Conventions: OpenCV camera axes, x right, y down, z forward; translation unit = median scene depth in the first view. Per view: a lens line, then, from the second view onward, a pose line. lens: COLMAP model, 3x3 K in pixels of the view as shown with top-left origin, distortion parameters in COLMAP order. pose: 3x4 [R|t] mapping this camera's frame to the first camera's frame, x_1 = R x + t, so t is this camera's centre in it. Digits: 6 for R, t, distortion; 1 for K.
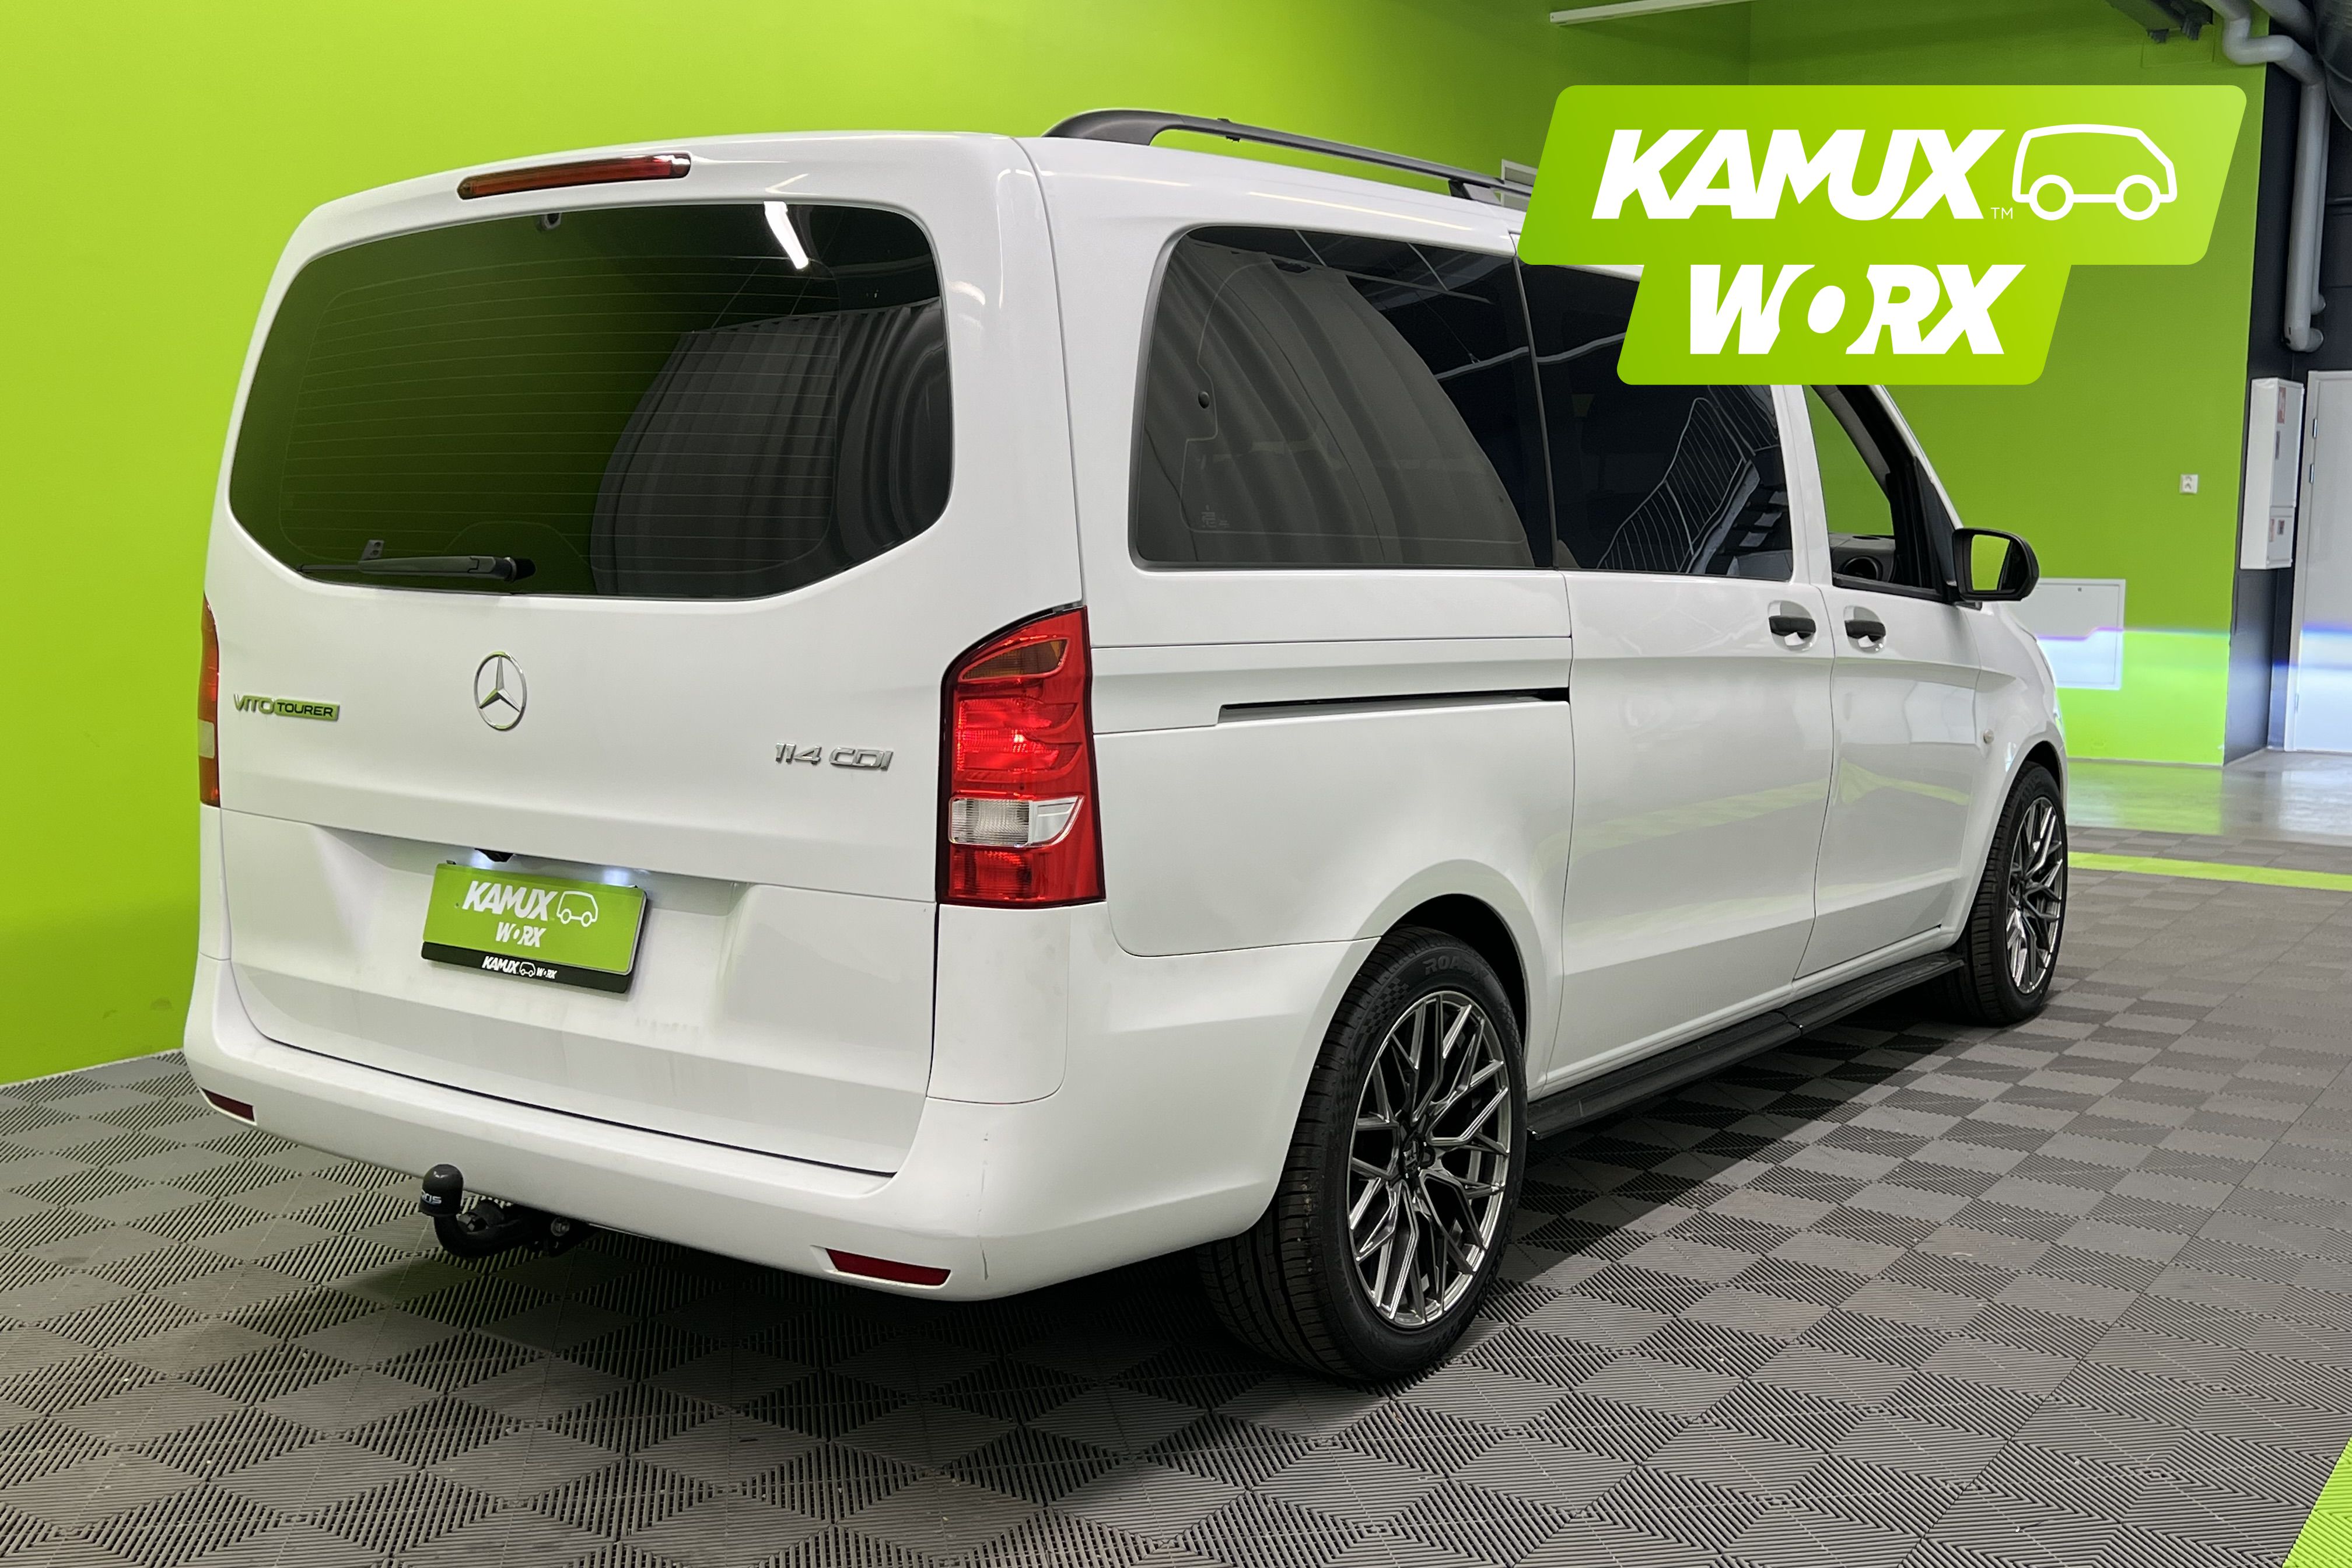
lens RADIAL K [[2410.2, 0, 1176.0], [0, 2410.2, 784.0], [0, 0, 1]] dist [0.204131, -0.922116]
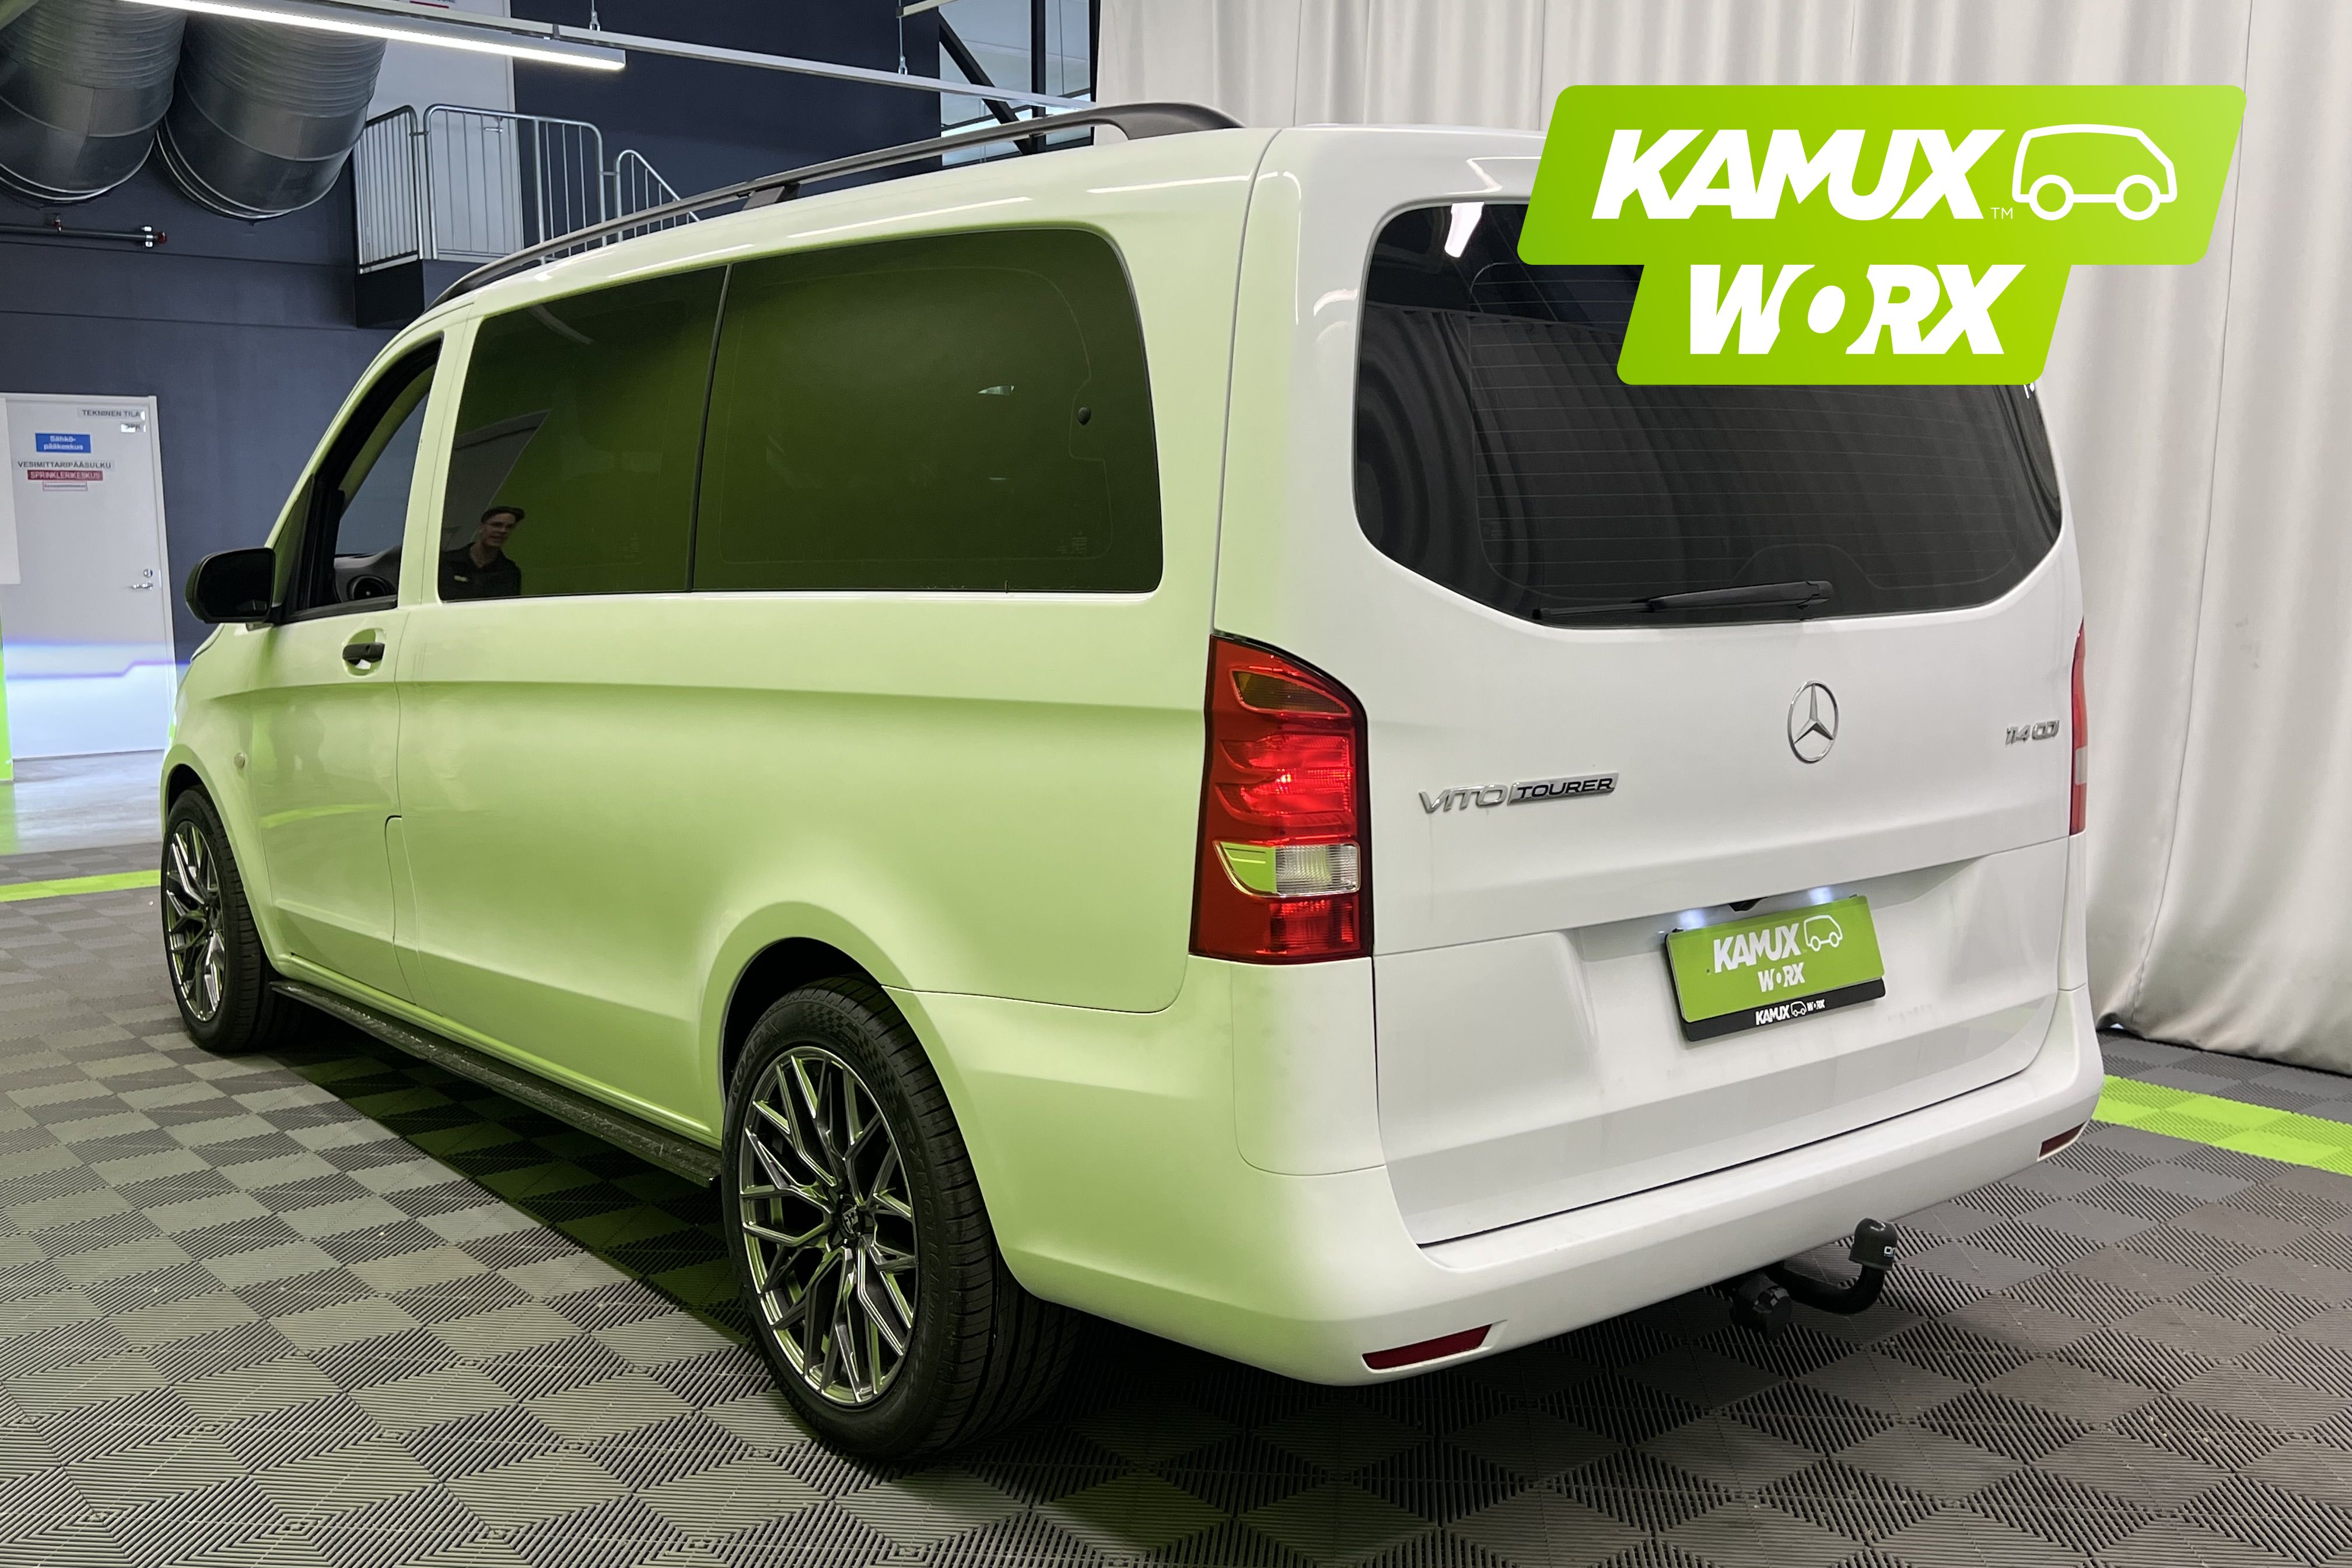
lens RADIAL K [[2291.6, 0, 1176.0], [0, 2291.6, 784.0], [0, 0, 1]] dist [0.057136, -0.356051]
pose [[0.272093, -0.121817, 0.954529, -1.180586], [0.122787, 0.988241, 0.091118, -0.123723], [-0.954405, 0.092411, 0.283851, 0.961748]]
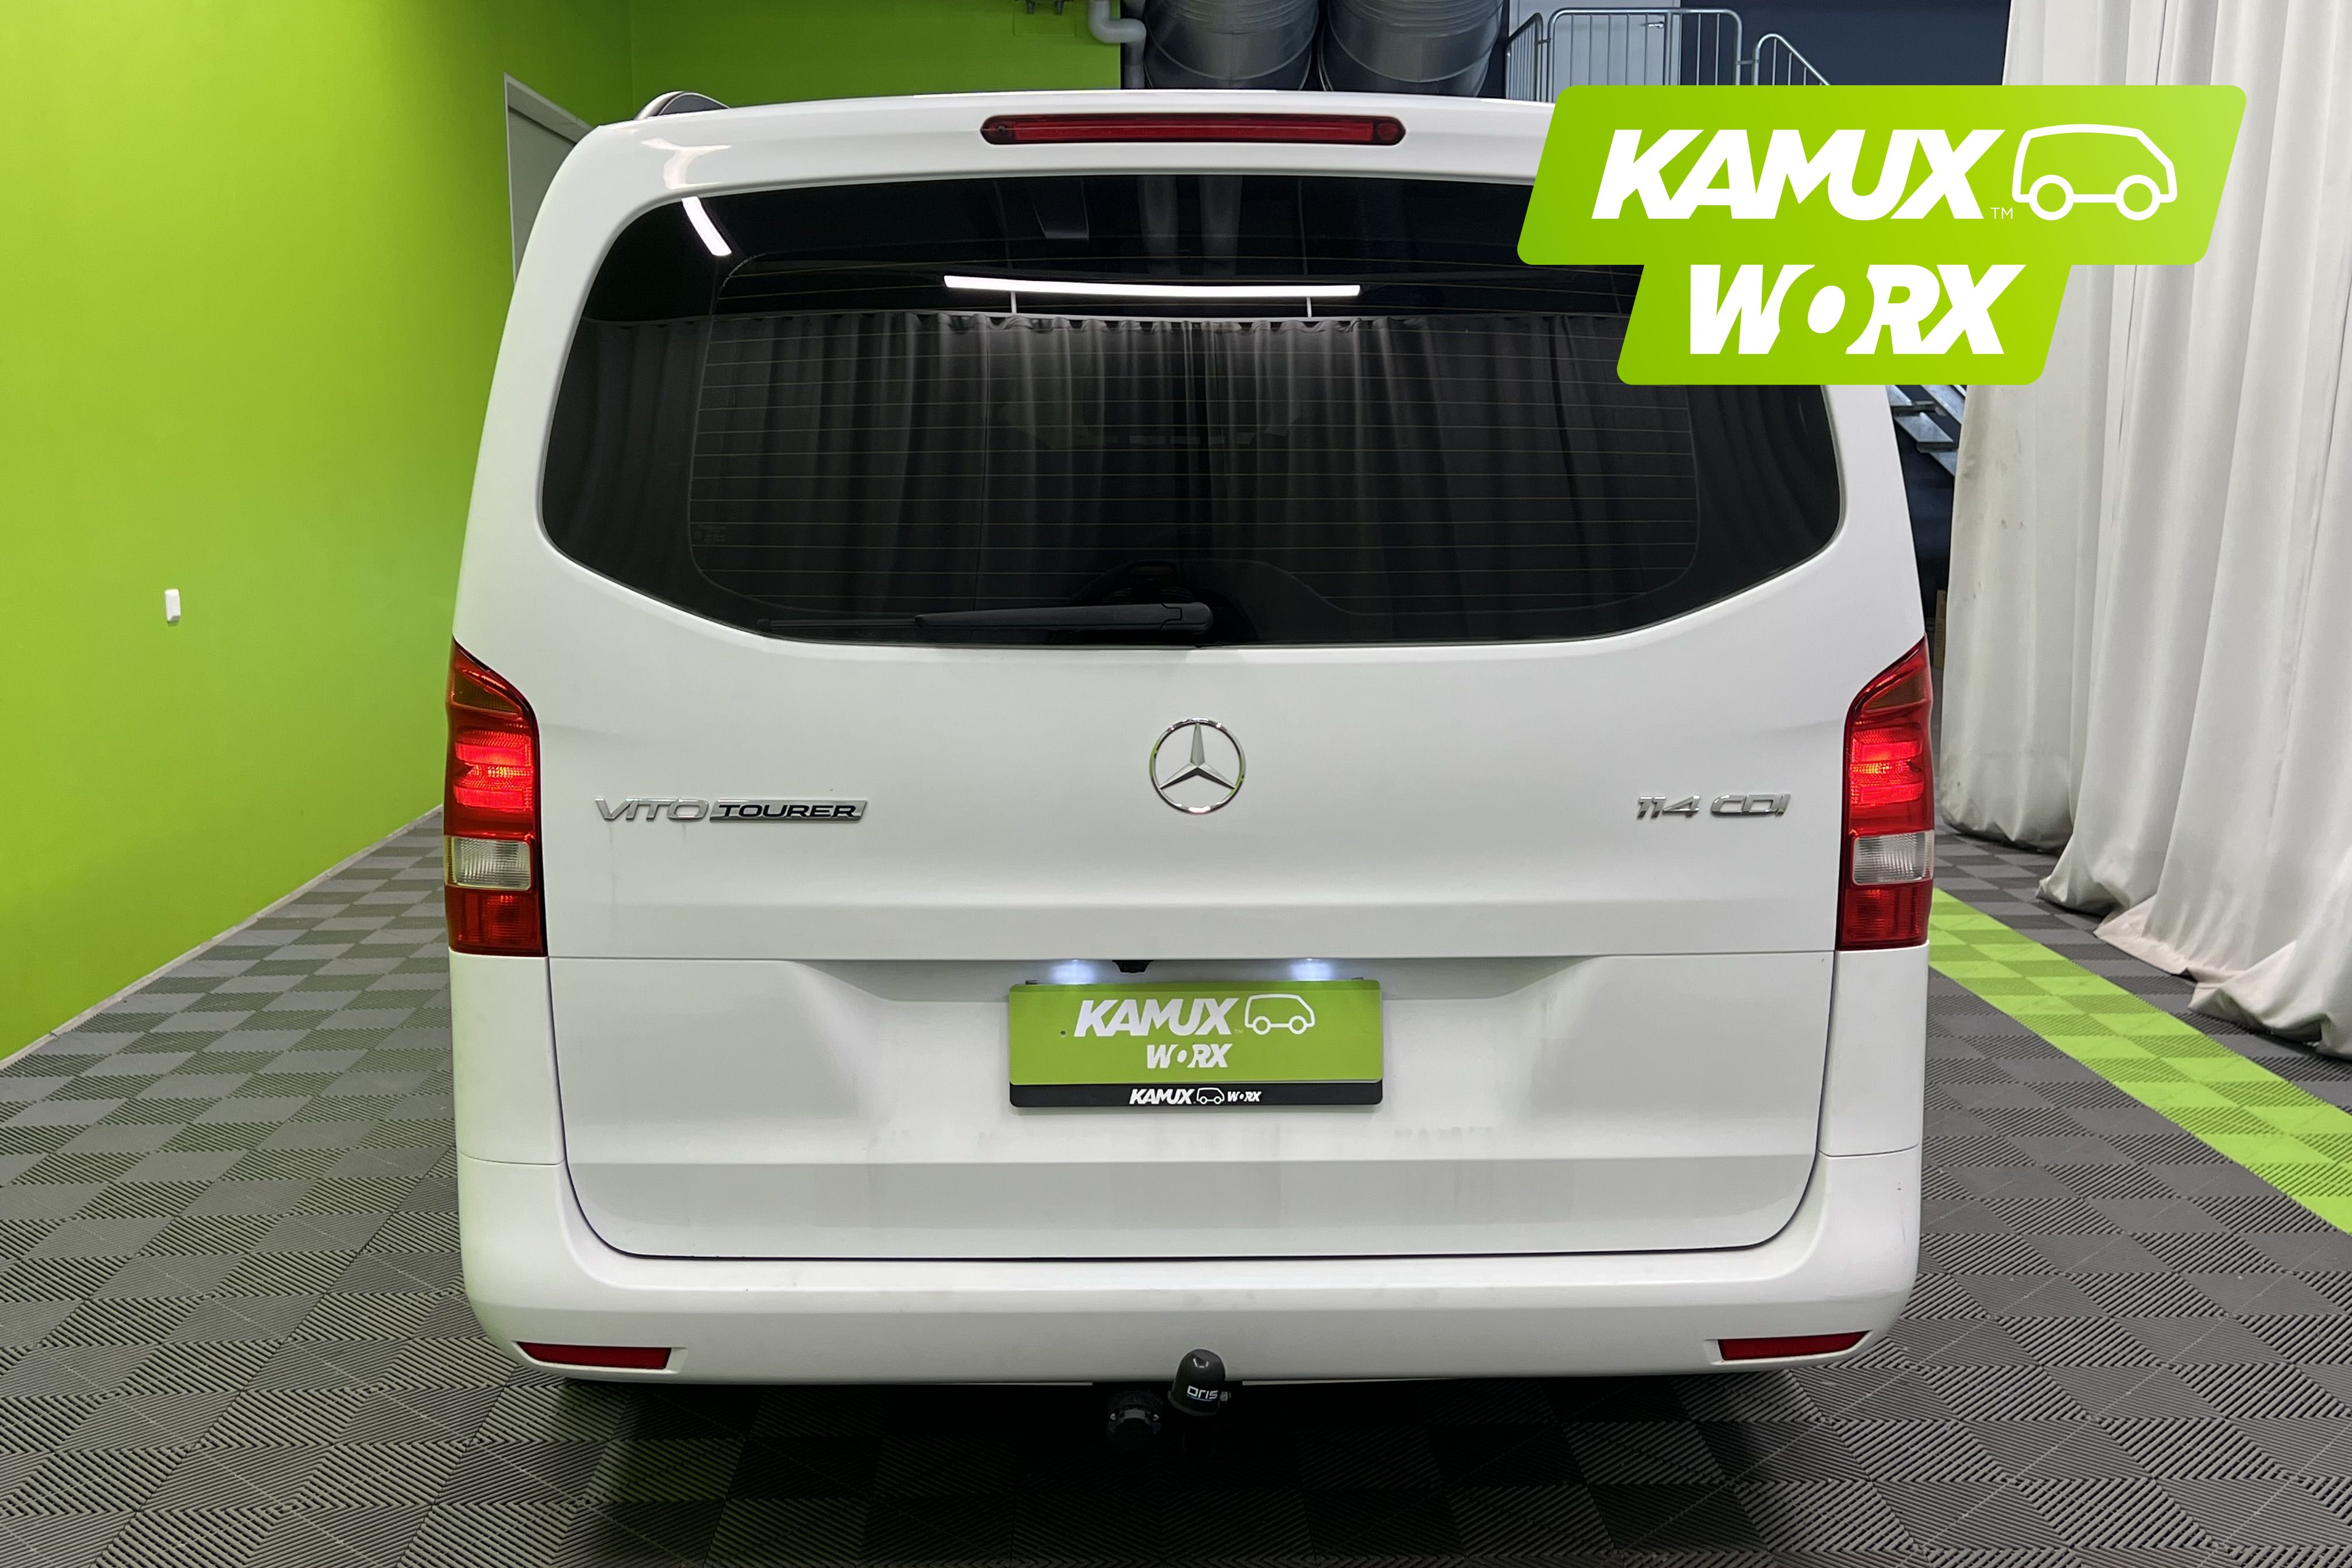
lens RADIAL K [[2410.2, 0, 1176.0], [0, 2410.2, 784.0], [0, 0, 1]] dist [0.204131, -0.922116]
pose [[0.807081, -0.097147, 0.582394, -0.740265], [0.077225, 0.995267, 0.058998, -0.078810], [-0.585368, -0.002641, 0.810763, 0.335868]]
